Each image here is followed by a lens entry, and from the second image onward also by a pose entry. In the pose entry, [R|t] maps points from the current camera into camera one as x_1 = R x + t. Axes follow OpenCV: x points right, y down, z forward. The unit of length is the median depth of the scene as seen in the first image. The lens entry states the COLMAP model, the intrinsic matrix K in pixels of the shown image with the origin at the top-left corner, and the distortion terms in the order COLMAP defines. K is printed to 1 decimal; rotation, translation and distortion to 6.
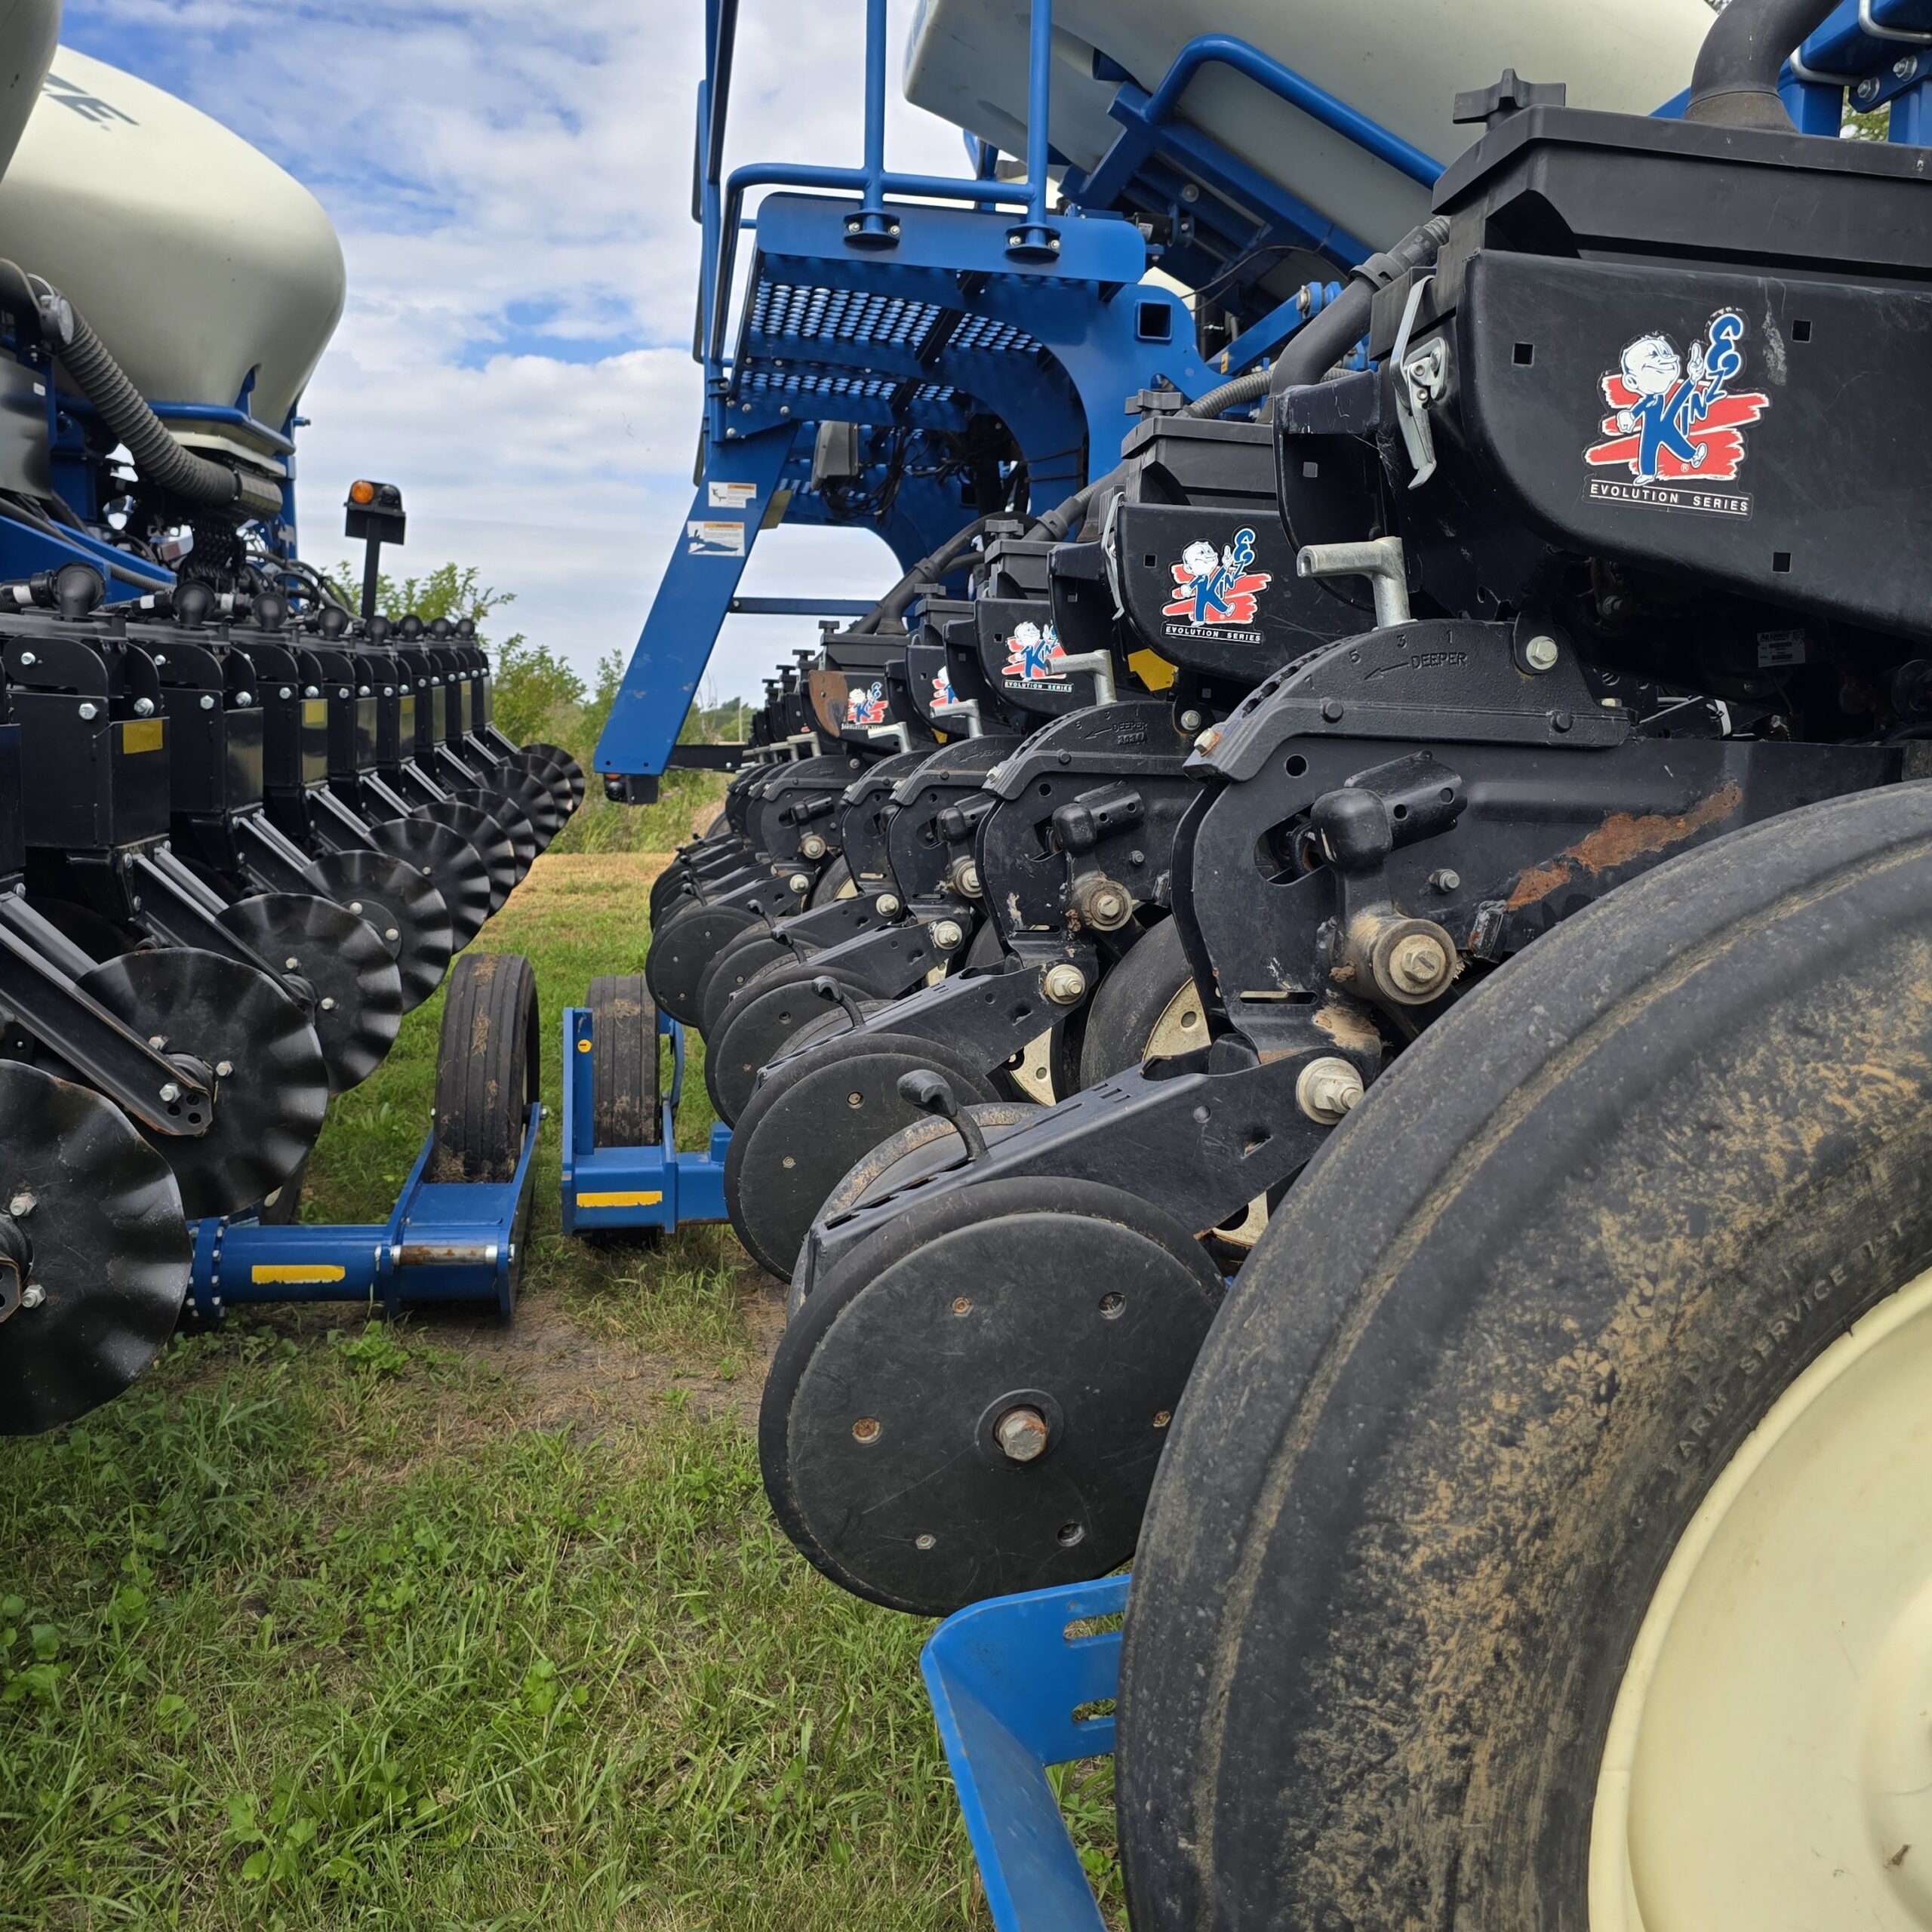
lens RADIAL K [[1731.5, 0, 991.6], [0, 1731.5, 984.6], [0, 0, 1]] dist [0.158604, -0.311376]
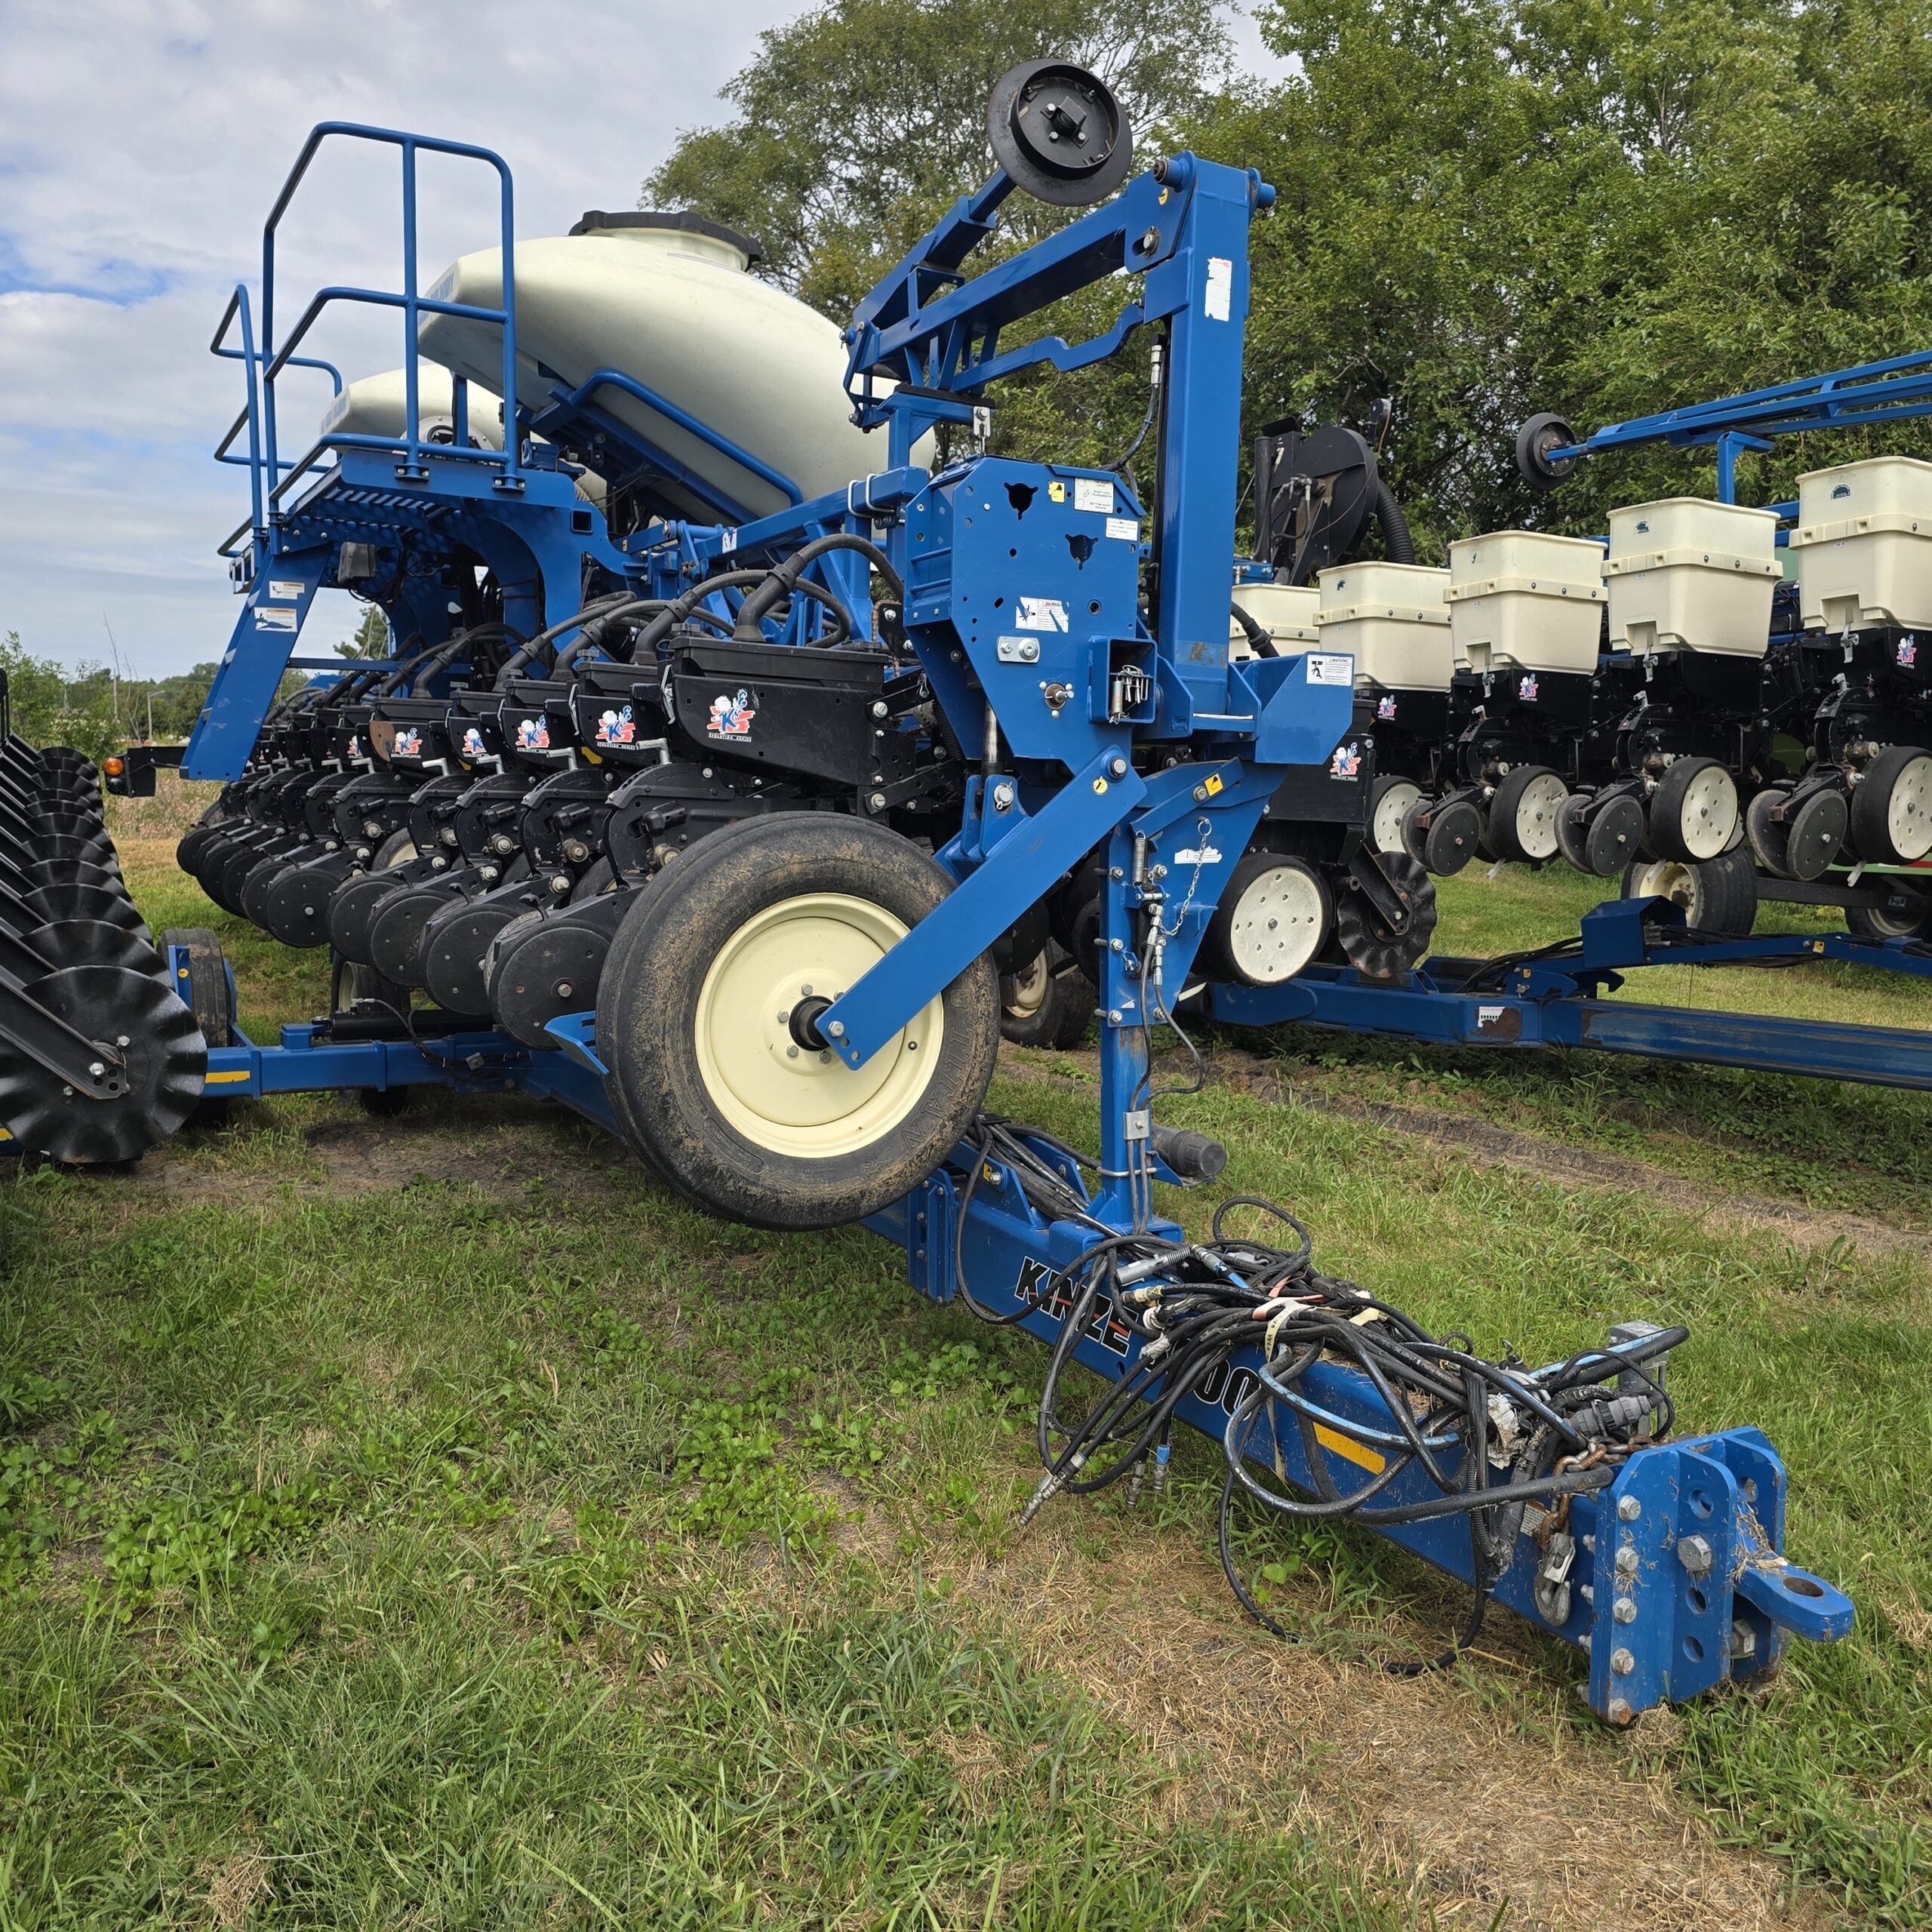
lens RADIAL K [[1731.5, 0, 991.6], [0, 1731.5, 984.6], [0, 0, 1]] dist [0.158604, -0.311376]
pose [[0.950339, -0.031921, 0.309575, -0.104163], [0.029779, 0.999489, 0.011644, 0.091624], [-0.309788, -0.001847, 0.950804, -1.080668]]
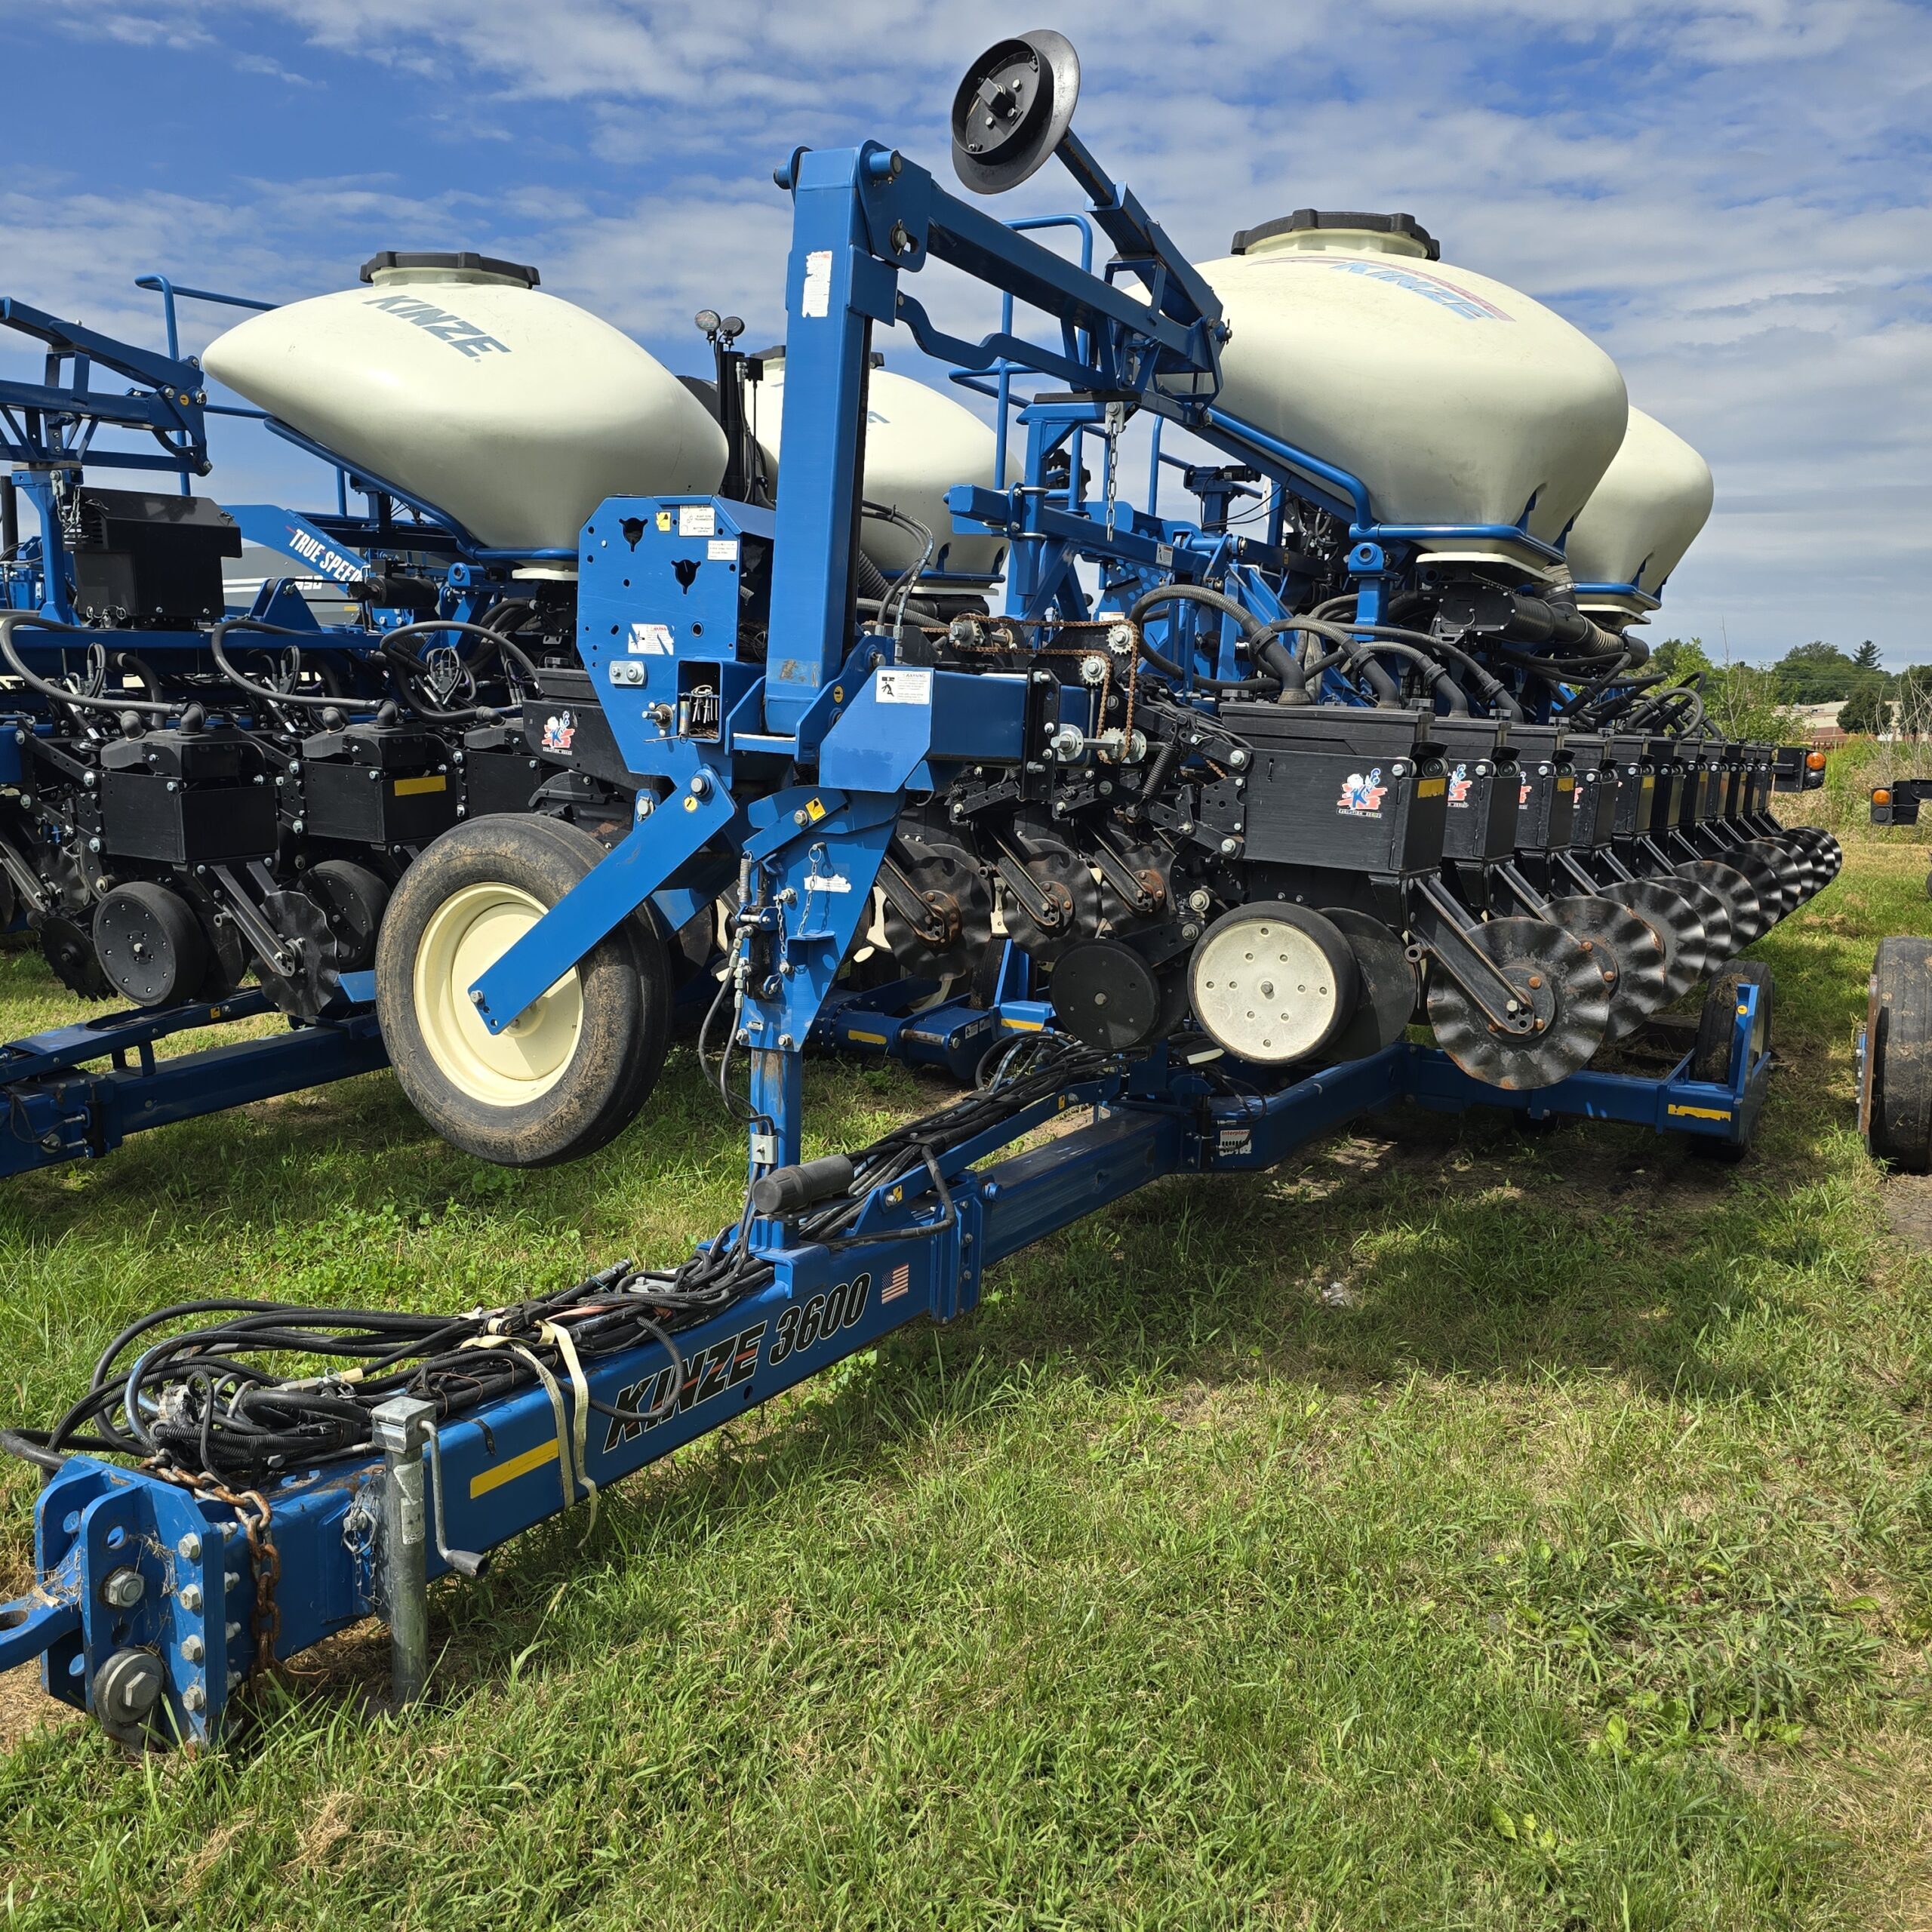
lens RADIAL K [[1731.5, 0, 991.6], [0, 1731.5, 984.6], [0, 0, 1]] dist [0.158604, -0.311376]
pose [[0.768837, 0.108910, -0.630102, 1.627294], [-0.098995, 0.993781, 0.050978, -0.004754], [0.631736, 0.023184, 0.774837, -0.706742]]
